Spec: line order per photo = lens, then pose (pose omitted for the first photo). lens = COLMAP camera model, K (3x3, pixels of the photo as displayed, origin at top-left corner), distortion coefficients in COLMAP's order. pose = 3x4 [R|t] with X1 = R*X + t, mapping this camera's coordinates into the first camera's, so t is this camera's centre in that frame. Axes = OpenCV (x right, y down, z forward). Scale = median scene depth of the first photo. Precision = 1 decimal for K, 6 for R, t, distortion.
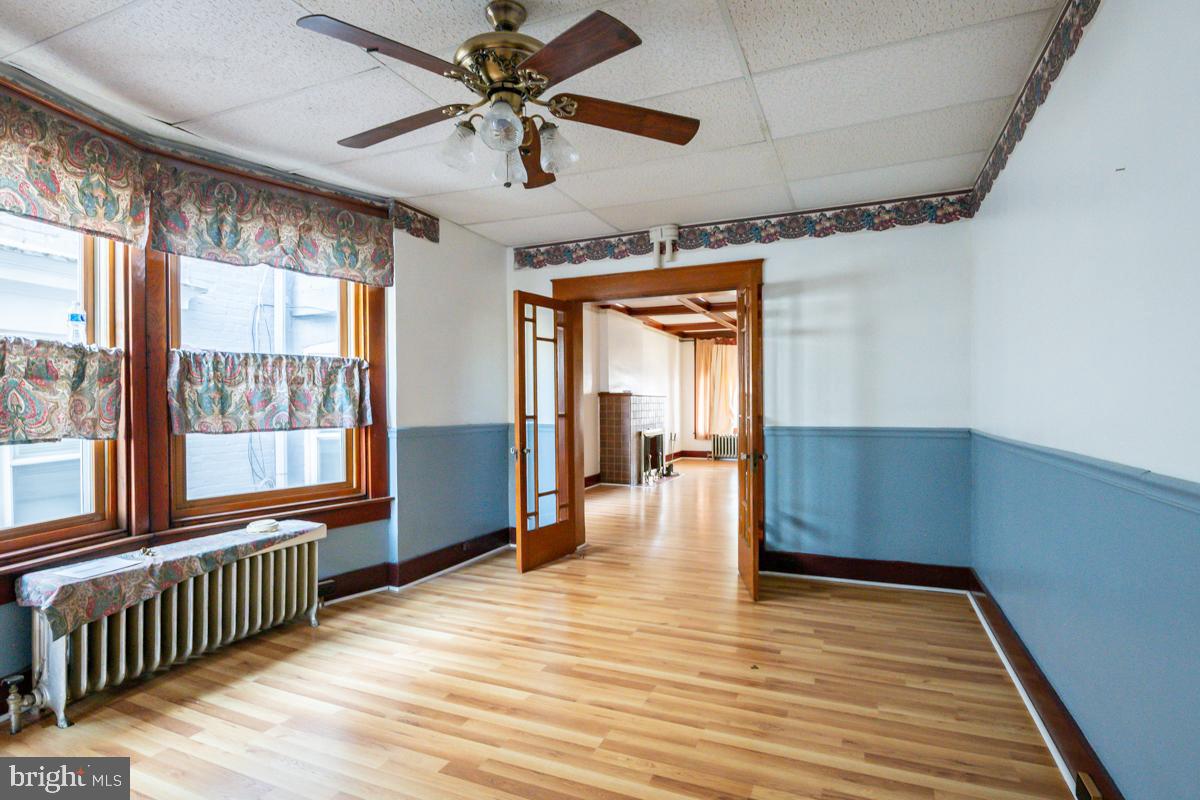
lens RADIAL K [[593.4, 0, 605.3], [0, 593.4, 394.4], [0, 0, 1]] dist [-0.002720, -0.004822]
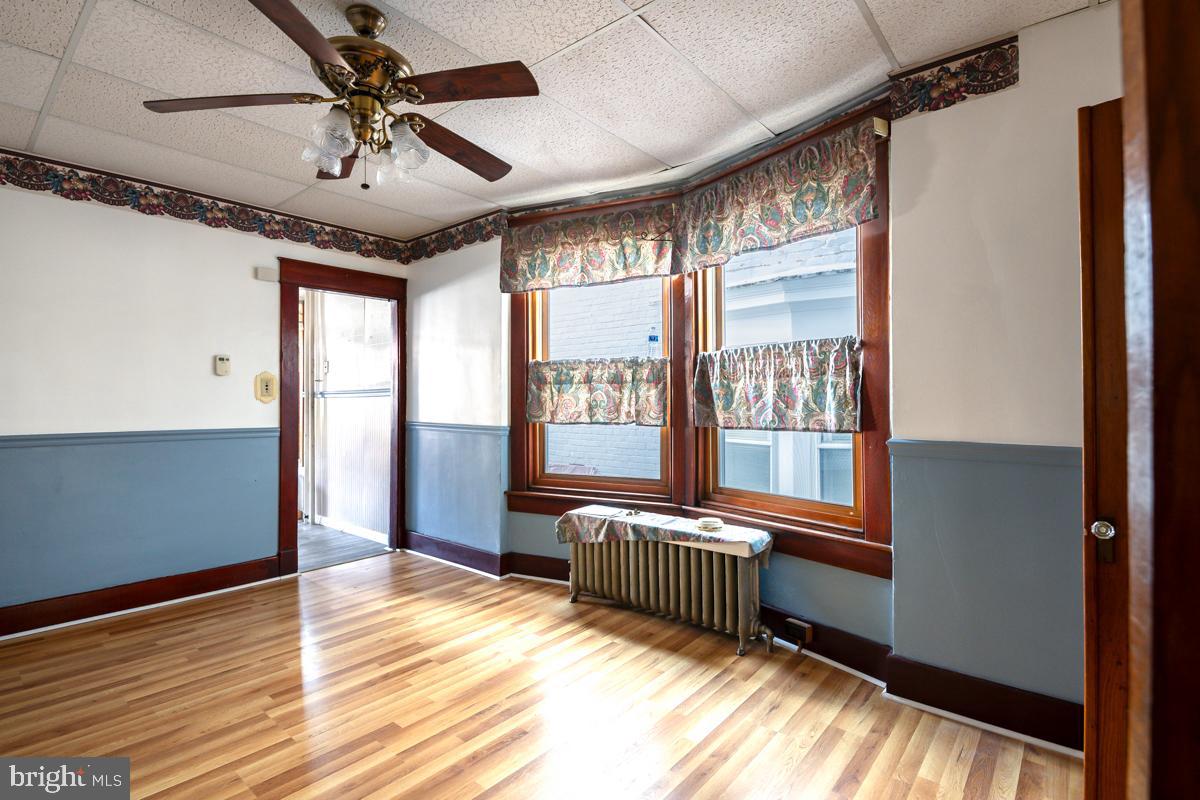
lens RADIAL K [[593.4, 0, 544.5], [0, 593.4, 389.8], [0, 0, 1]] dist [-0.002720, -0.004822]
pose [[-0.343671, -0.008971, -0.939047, 0.447428], [0.018621, 0.999693, -0.016365, 0.009766], [0.938905, -0.023111, -0.343399, 1.071355]]
